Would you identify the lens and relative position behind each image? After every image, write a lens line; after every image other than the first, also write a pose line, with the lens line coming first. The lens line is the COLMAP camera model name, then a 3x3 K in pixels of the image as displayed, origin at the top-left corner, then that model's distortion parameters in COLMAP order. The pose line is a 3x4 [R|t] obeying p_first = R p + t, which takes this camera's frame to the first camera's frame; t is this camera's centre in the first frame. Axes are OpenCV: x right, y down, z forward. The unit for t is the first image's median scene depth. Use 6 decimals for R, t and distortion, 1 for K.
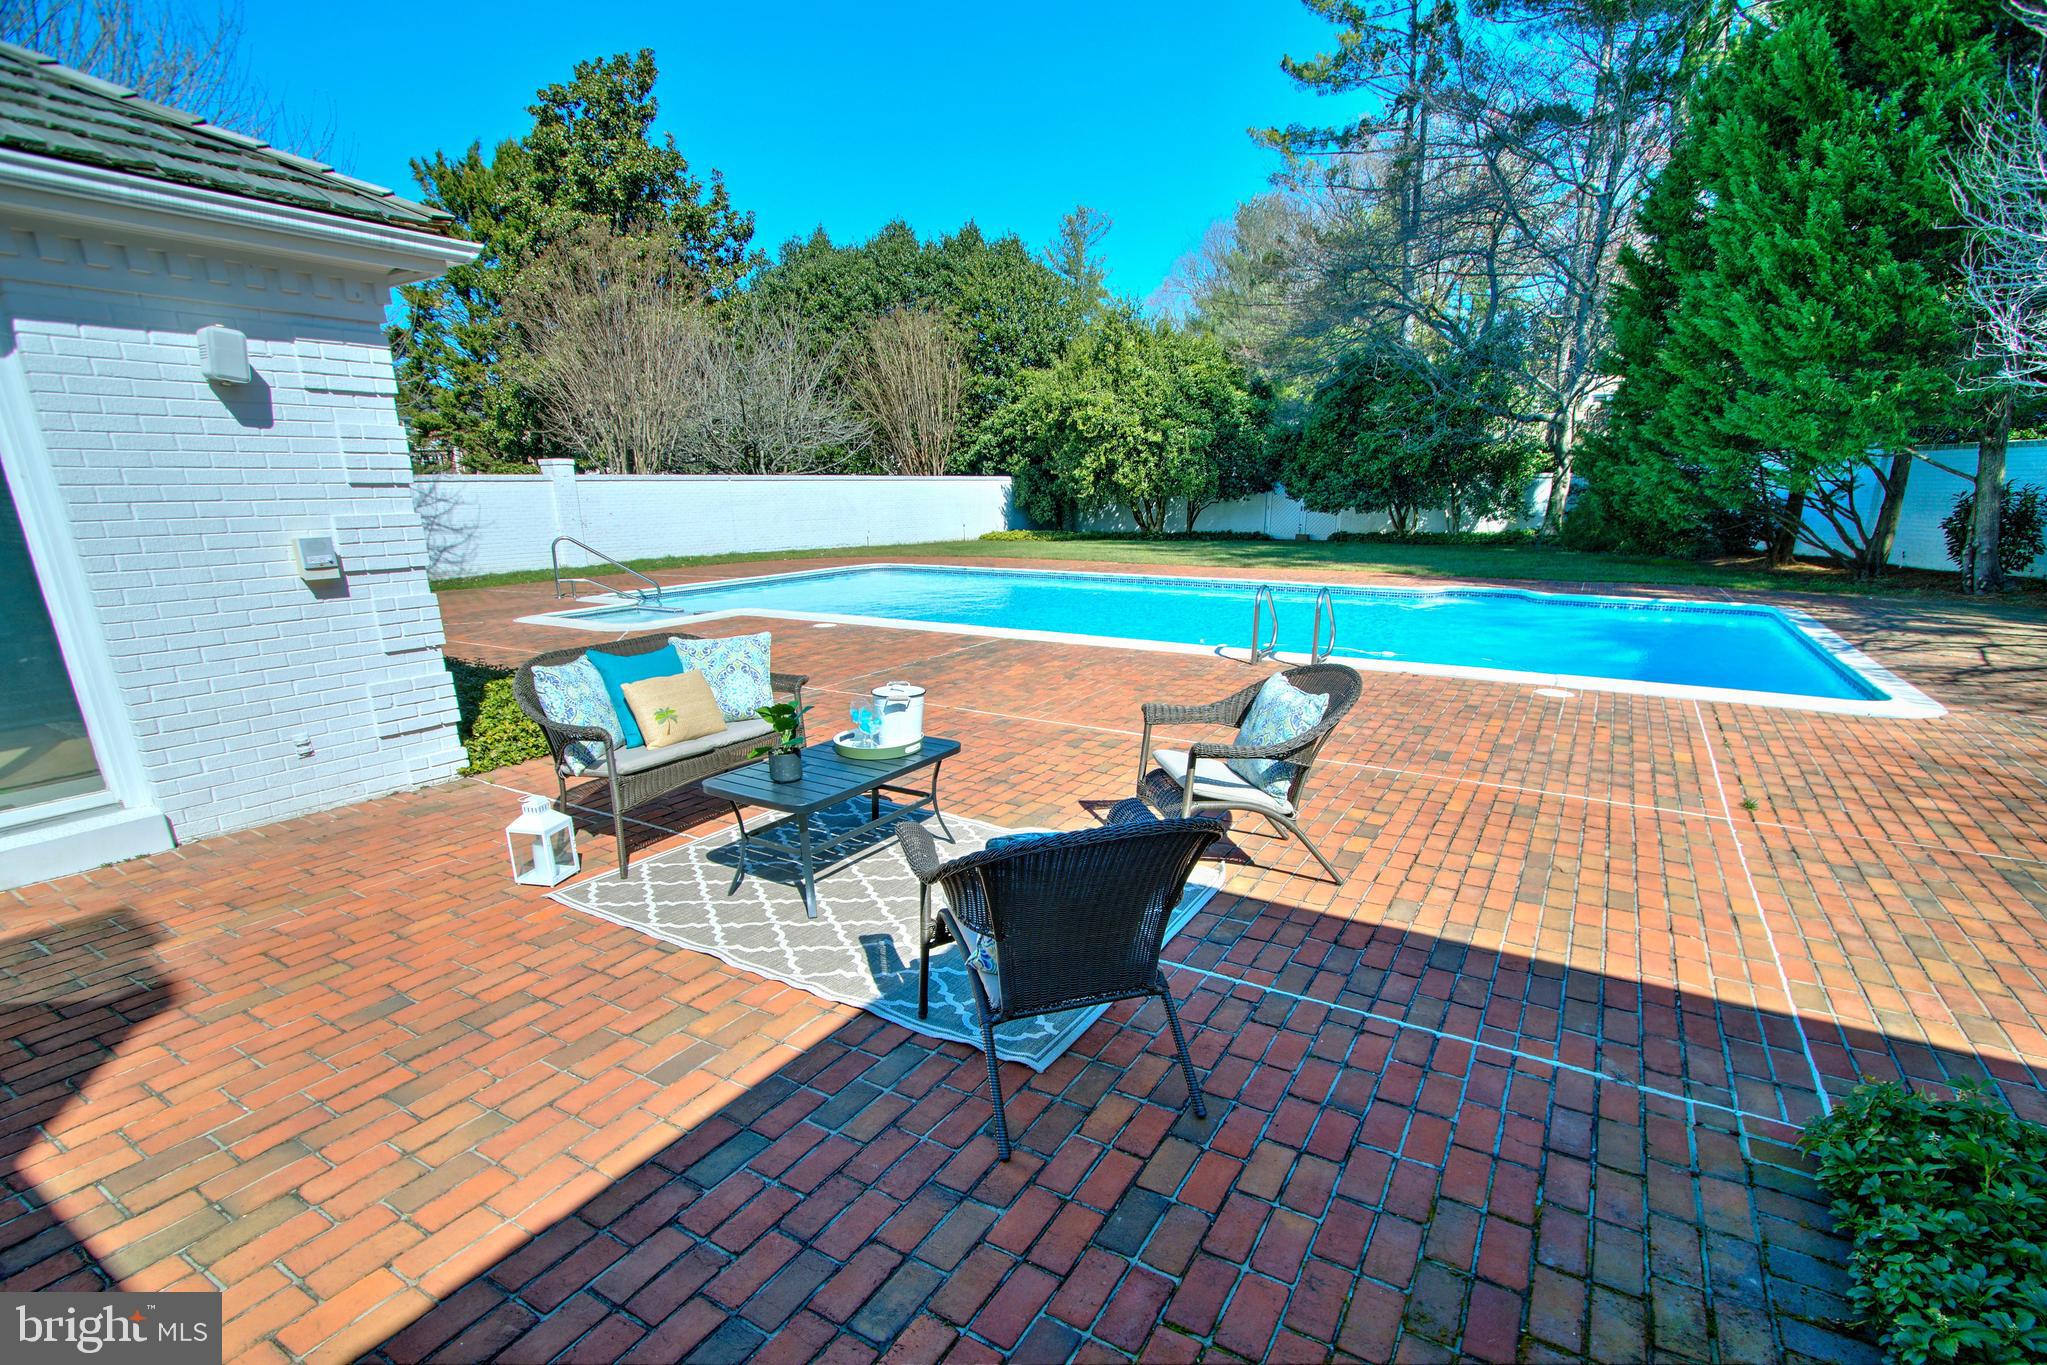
lens RADIAL K [[959.1, 0, 1024.2], [0, 959.1, 757.3], [0, 0, 1]] dist [-0.014653, 0.001238]
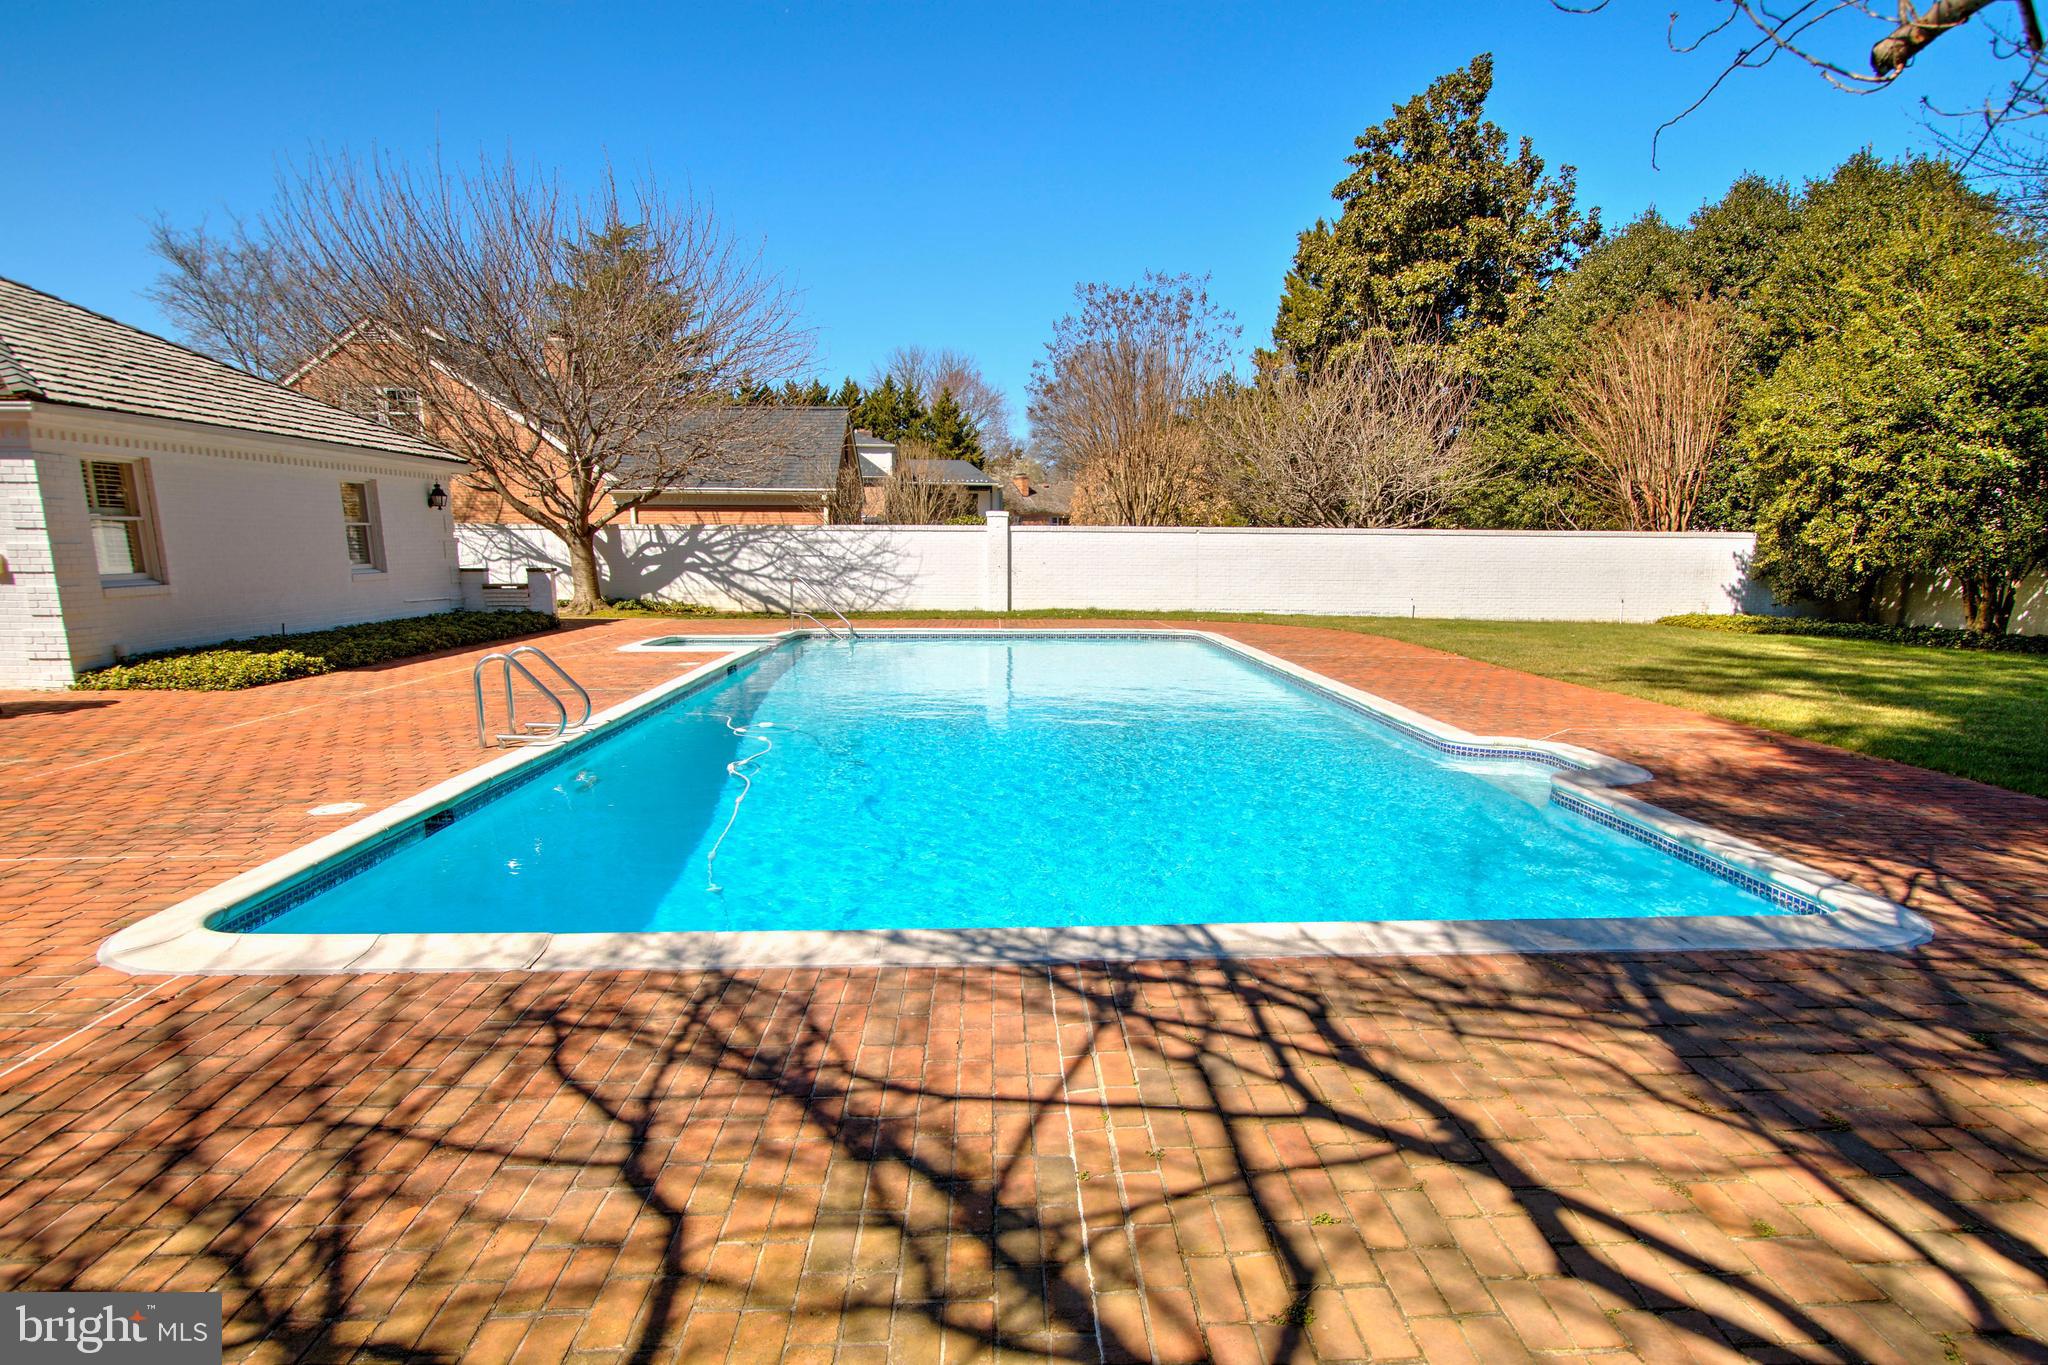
lens RADIAL K [[1105.3, 0, 1041.4], [0, 1105.3, 753.2], [0, 0, 1]] dist [-0.013410, 0.005976]
pose [[0.563009, 0.165290, -0.809753, 0.402333], [-0.236454, 0.971054, 0.033812, -0.069412], [0.791903, 0.172433, 0.585796, 0.242390]]
